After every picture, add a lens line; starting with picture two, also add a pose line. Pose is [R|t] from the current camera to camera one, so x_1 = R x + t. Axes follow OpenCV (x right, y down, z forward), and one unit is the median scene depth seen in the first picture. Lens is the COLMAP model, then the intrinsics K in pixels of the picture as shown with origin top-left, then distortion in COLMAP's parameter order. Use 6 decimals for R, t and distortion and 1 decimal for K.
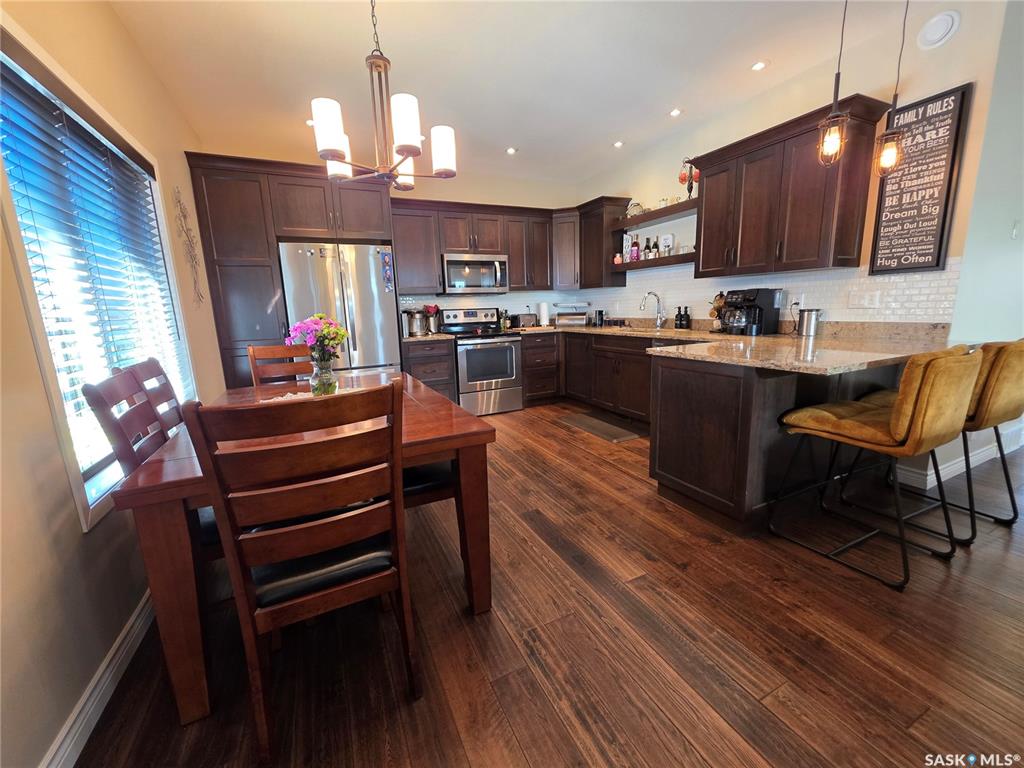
lens RADIAL K [[408.8, 0, 512.5], [0, 408.8, 382.1], [0, 0, 1]] dist [0.001588, 0.000066]
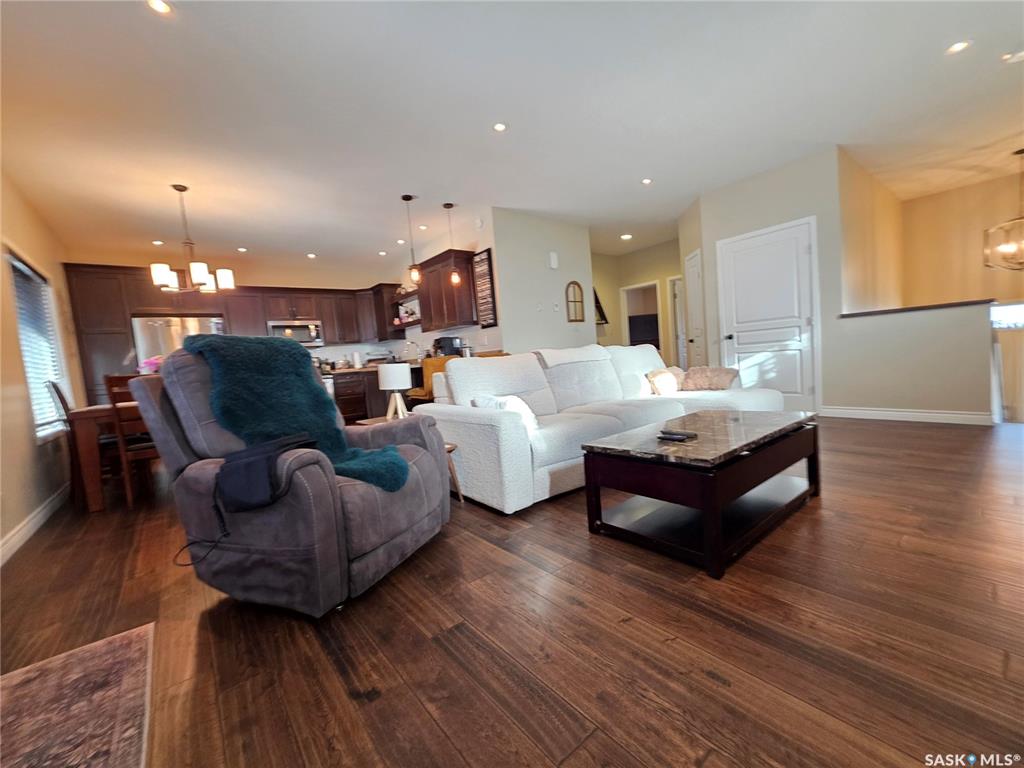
lens RADIAL K [[408.8, 0, 518.3], [0, 408.8, 392.4], [0, 0, 1]] dist [0.001588, 0.000066]
pose [[0.968001, -0.066930, 0.241857, 0.340507], [0.092866, 0.990896, -0.097469, 0.169863], [-0.233131, 0.116810, 0.965404, -0.614633]]
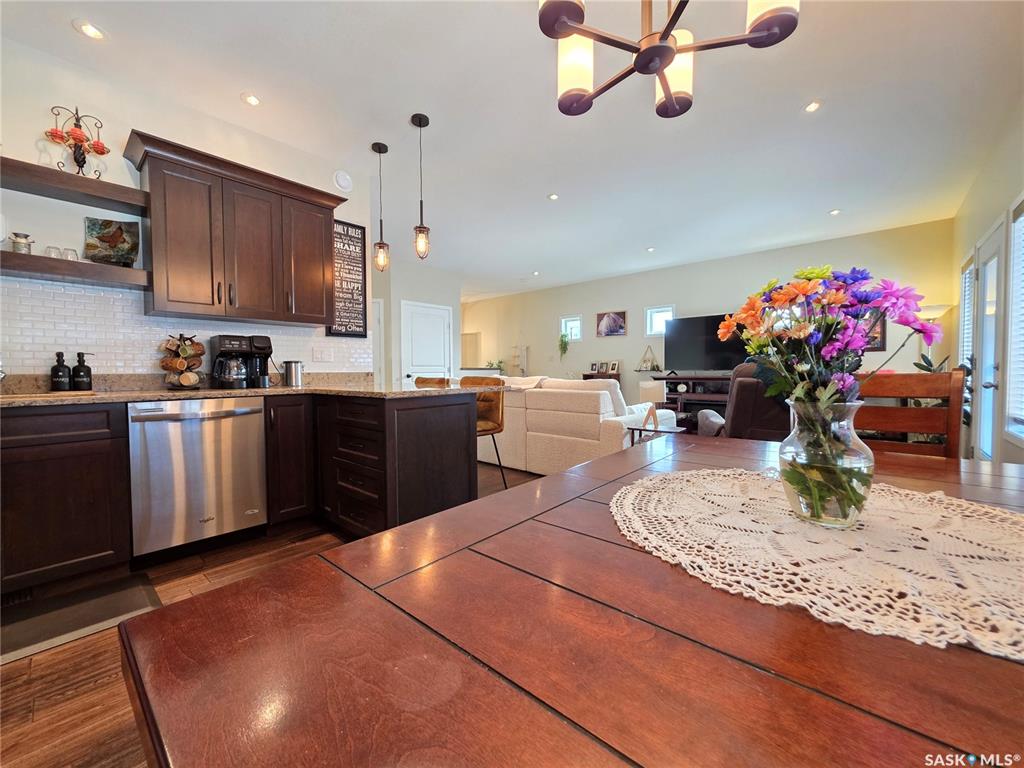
lens RADIAL K [[408.8, 0, 510.1], [0, 408.8, 384.1], [0, 0, 1]] dist [0.001588, 0.000066]
pose [[-0.392999, 0.002844, 0.919535, -0.322398], [0.186941, 0.979359, 0.076868, -0.068287], [-0.900336, 0.202108, -0.385419, 0.643284]]
